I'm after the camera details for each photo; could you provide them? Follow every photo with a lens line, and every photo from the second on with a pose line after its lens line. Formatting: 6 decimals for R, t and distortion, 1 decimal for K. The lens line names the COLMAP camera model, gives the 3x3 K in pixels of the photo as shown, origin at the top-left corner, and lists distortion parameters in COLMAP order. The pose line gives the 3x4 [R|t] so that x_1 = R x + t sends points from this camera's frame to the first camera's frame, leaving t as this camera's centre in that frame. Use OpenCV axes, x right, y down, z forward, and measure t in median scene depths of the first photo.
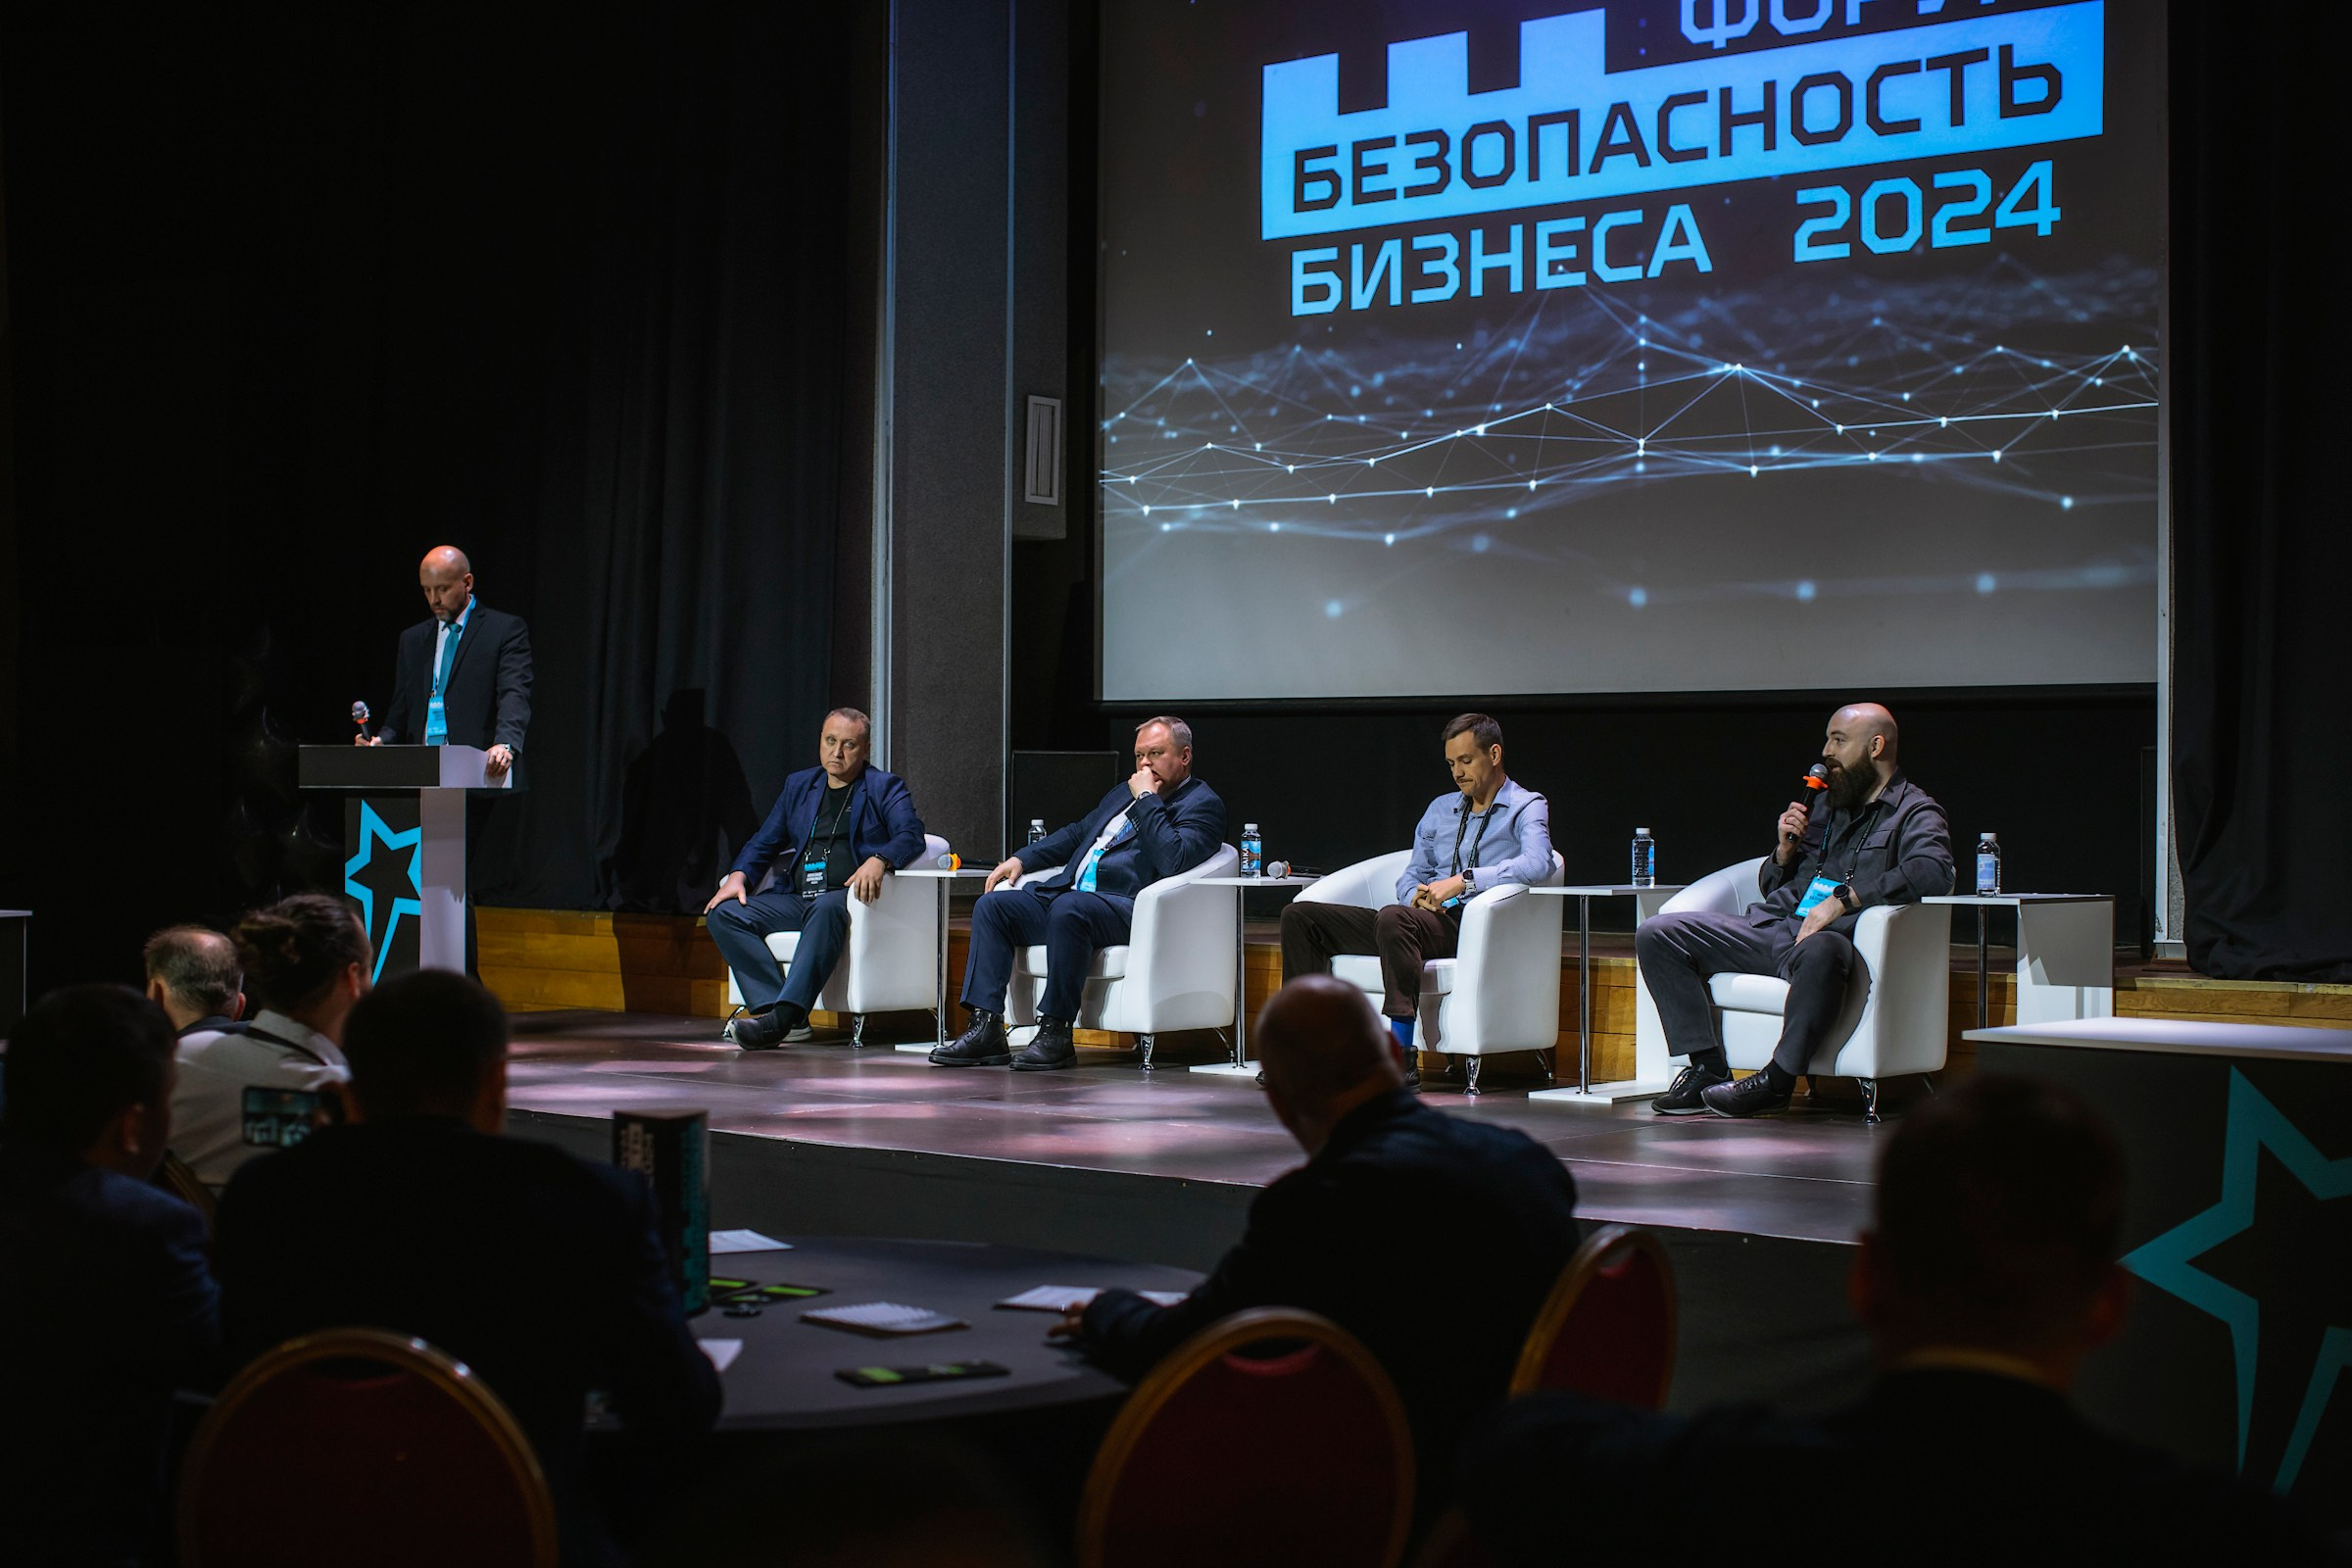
lens RADIAL K [[3512.9, 0, 1173.1], [0, 3512.9, 784.0], [0, 0, 1]] dist [-0.175670, 0.377220]
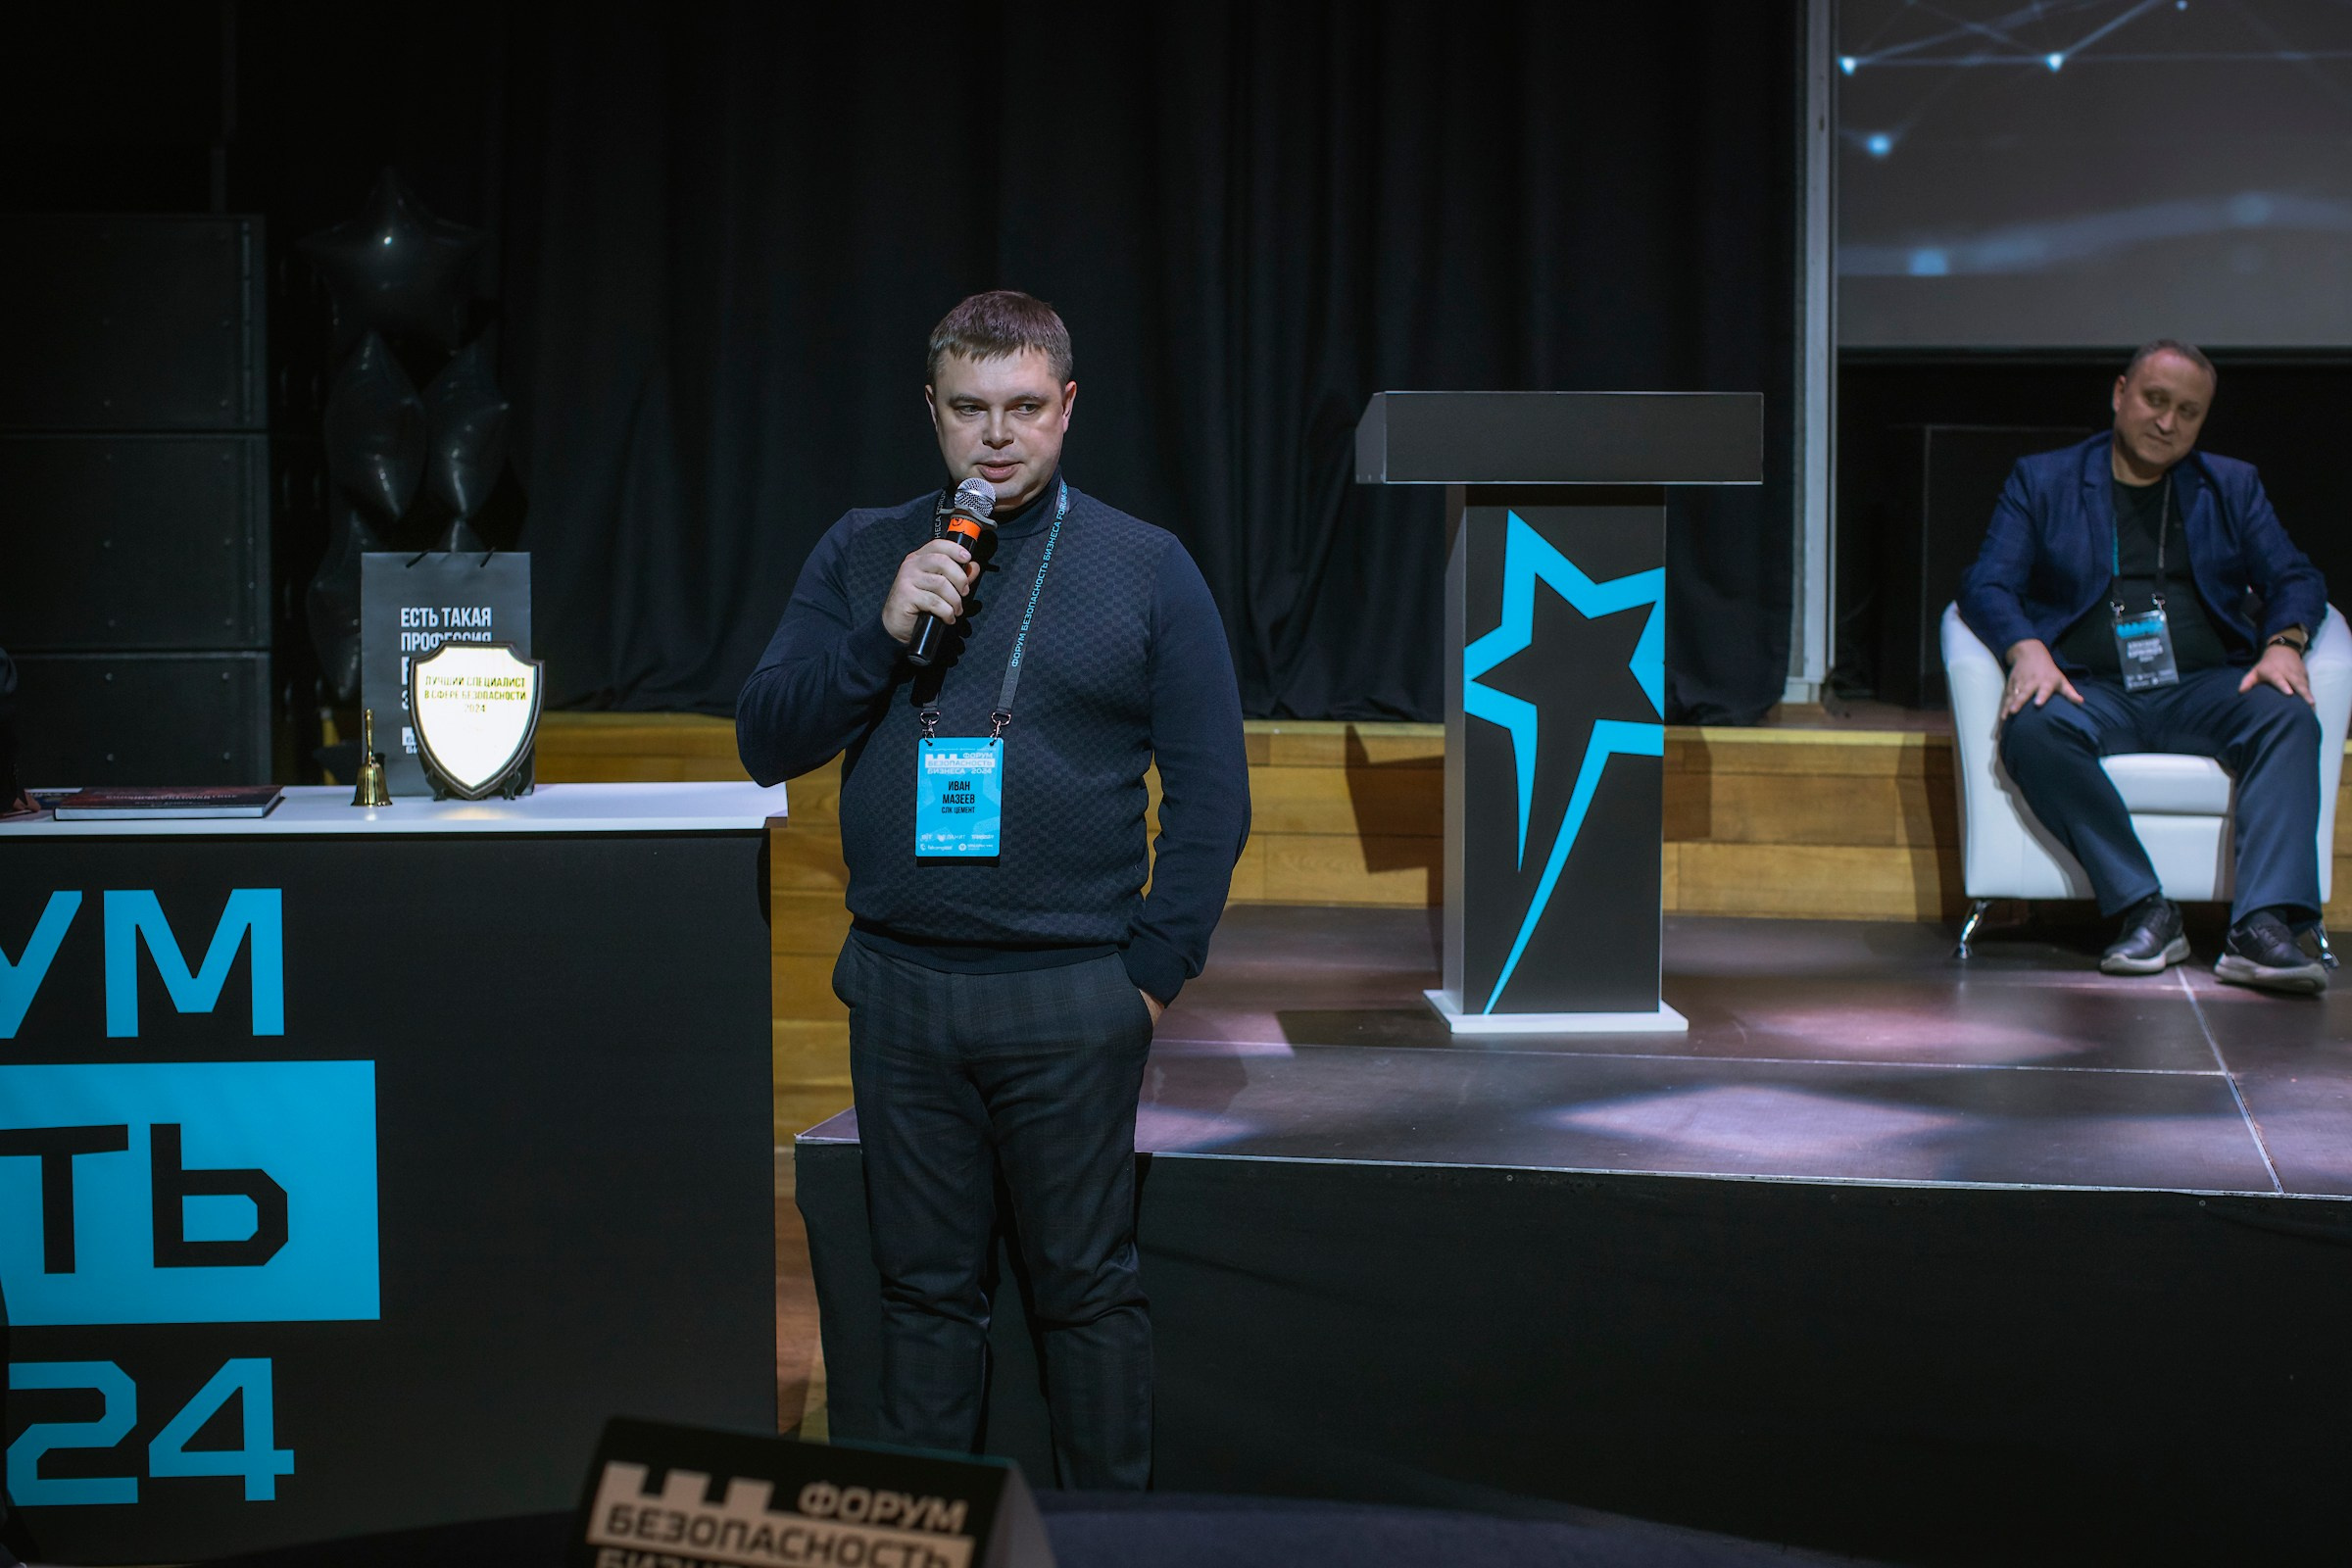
lens RADIAL K [[3512.9, 0, 1173.1], [0, 3512.9, 784.0], [0, 0, 1]] dist [-0.175670, 0.377220]
pose [[0.879590, -0.041936, 0.473881, -0.468459], [0.003884, 0.996707, 0.080993, 0.002844], [-0.475717, -0.069400, 0.876856, 0.581628]]
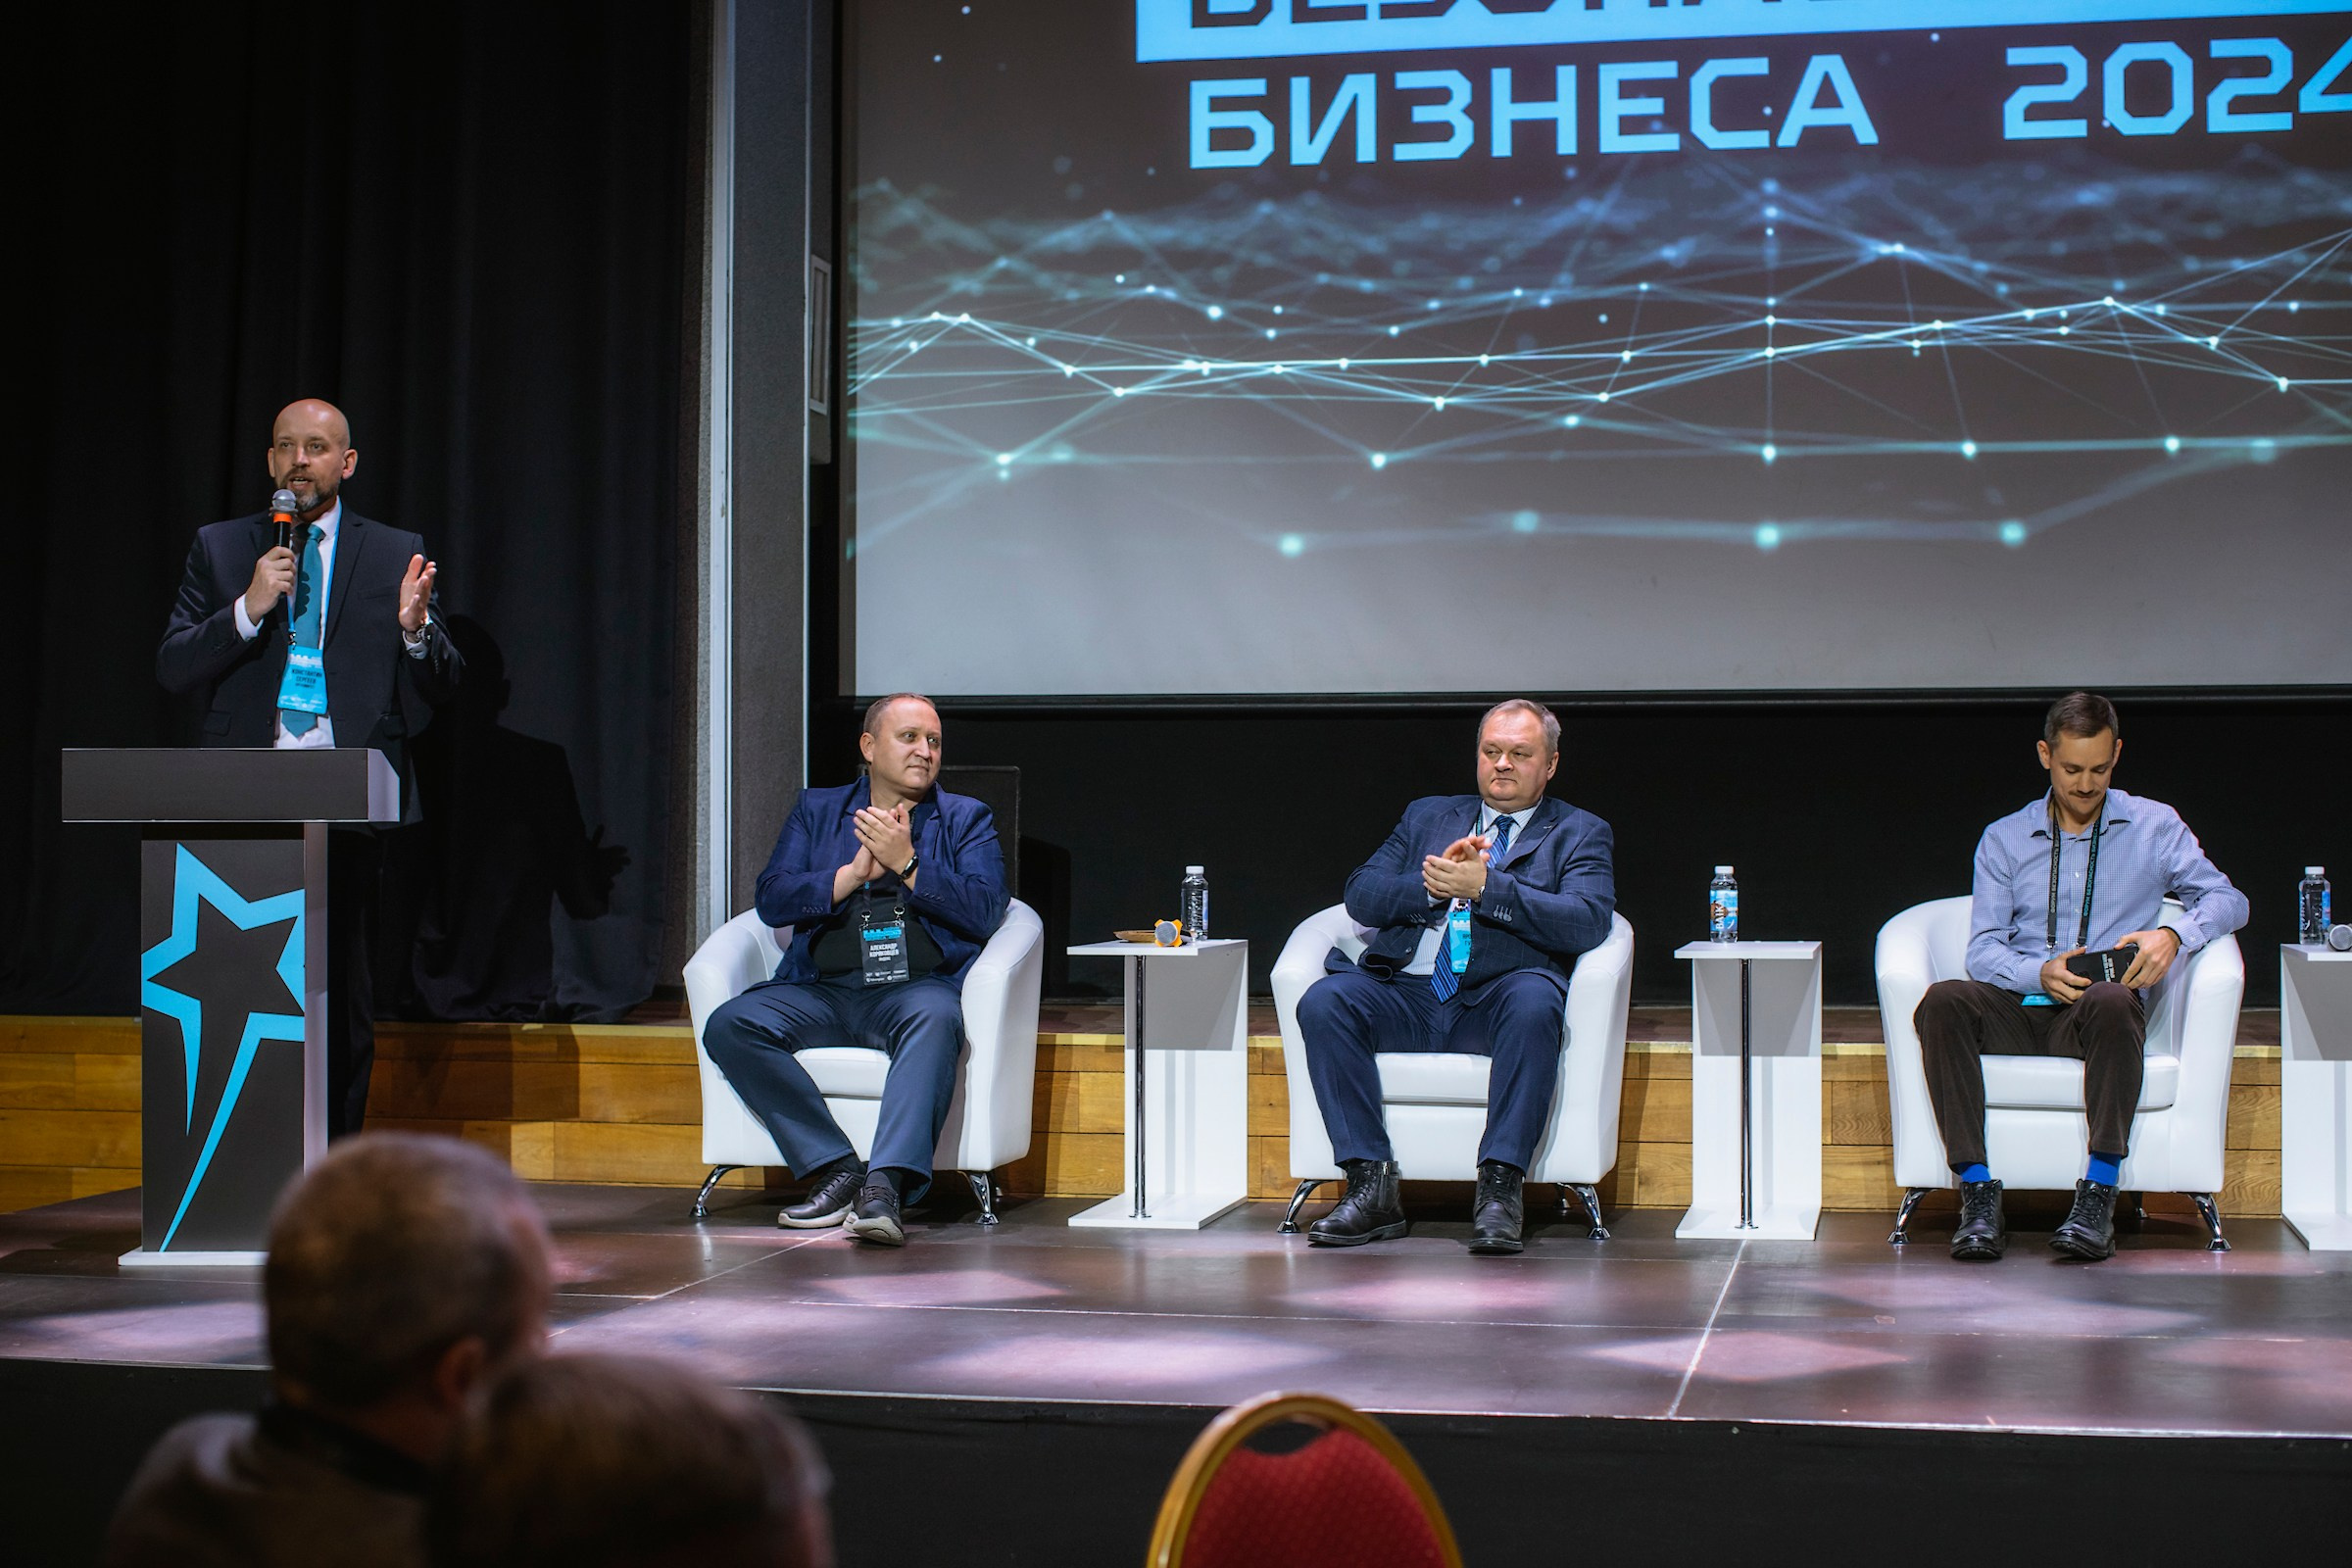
lens RADIAL K [[3512.9, 0, 1173.1], [0, 3512.9, 784.0], [0, 0, 1]] dist [-0.175670, 0.377220]
pose [[0.872639, 0.000744, 0.488366, -0.350213], [0.004212, 0.999950, -0.009049, 0.000693], [-0.488348, 0.009954, 0.872592, 0.400866]]
